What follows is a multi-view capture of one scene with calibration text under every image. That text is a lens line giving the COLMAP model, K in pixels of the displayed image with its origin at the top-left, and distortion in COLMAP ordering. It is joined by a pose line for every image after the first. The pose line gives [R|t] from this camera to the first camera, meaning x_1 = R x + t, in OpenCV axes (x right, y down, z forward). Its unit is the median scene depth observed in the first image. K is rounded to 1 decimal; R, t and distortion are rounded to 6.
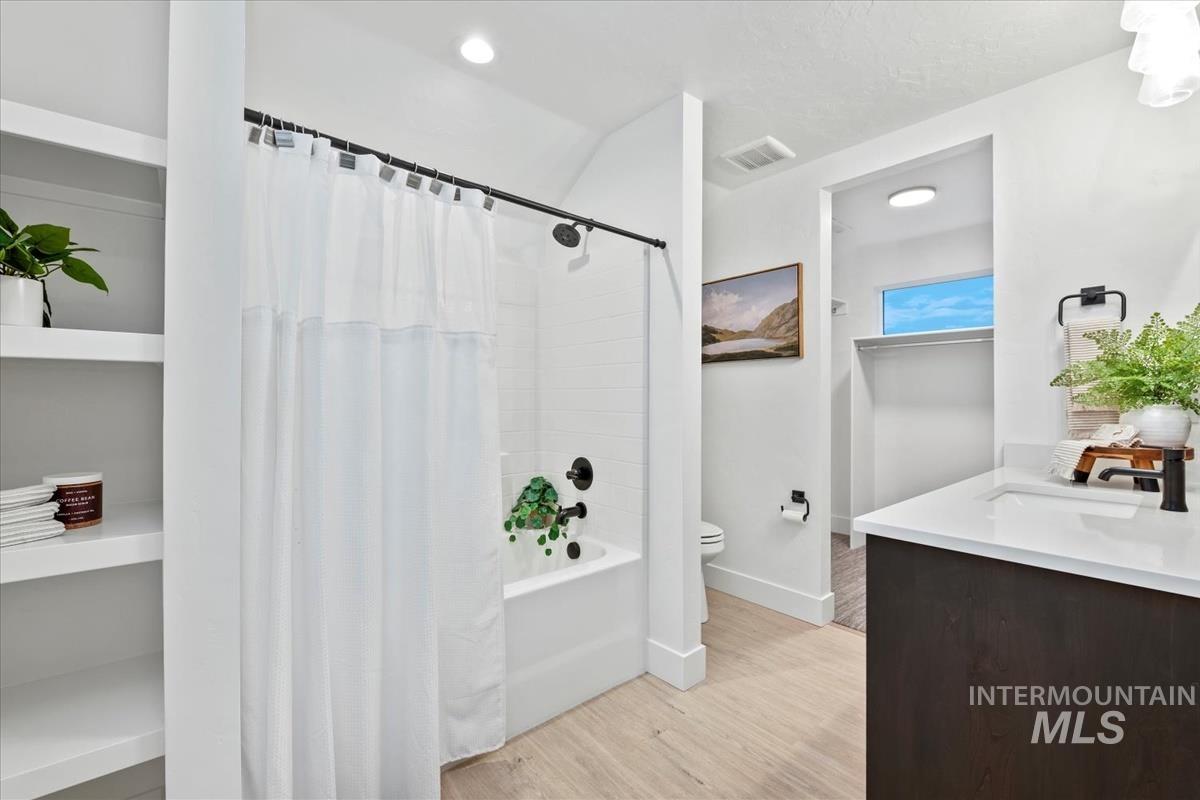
lens RADIAL K [[524.2, 0, 600.0], [0, 524.2, 400.0], [0, 0, 1]] dist [-0.000891, -0.000108]
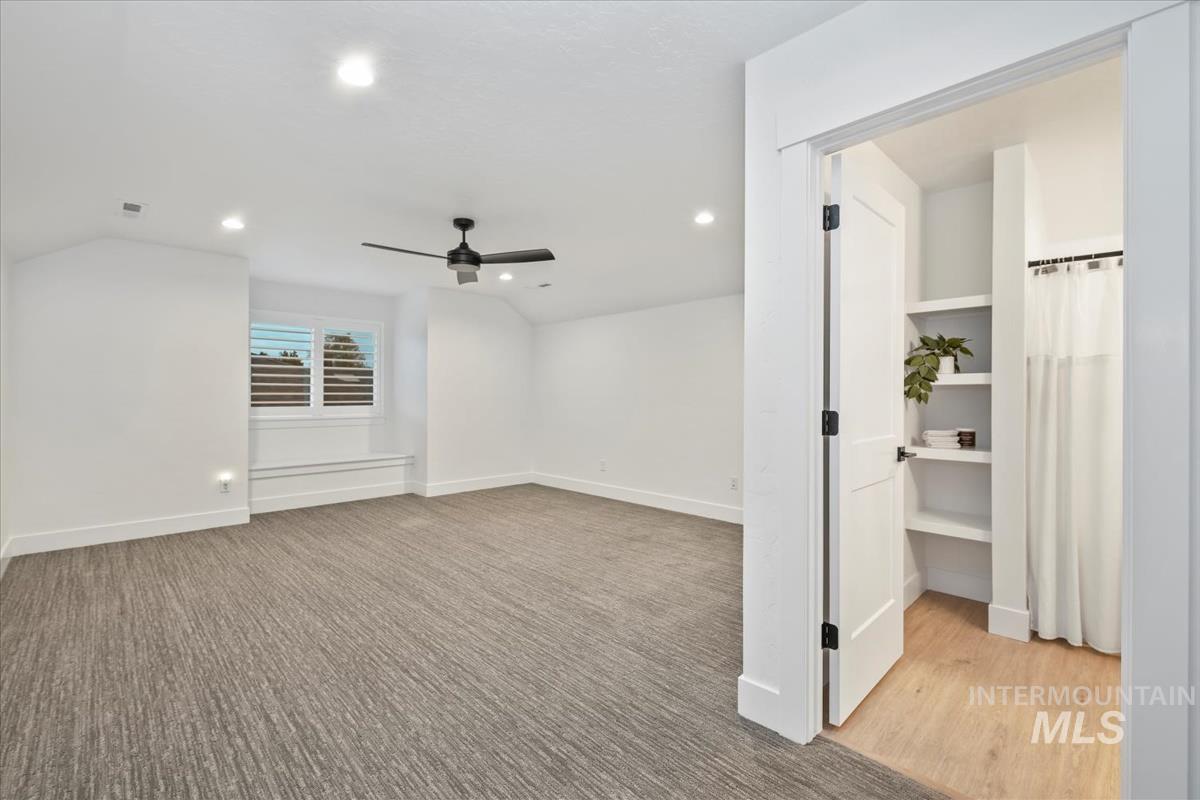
lens RADIAL K [[516.8, 0, 597.5], [0, 516.8, 393.4], [0, 0, 1]] dist [0.000147, -0.010307]
pose [[0.058977, -0.007118, -0.998234, 1.490917], [-0.000087, 0.999975, -0.007136, -0.010586], [0.998259, 0.000508, 0.058975, -1.007249]]
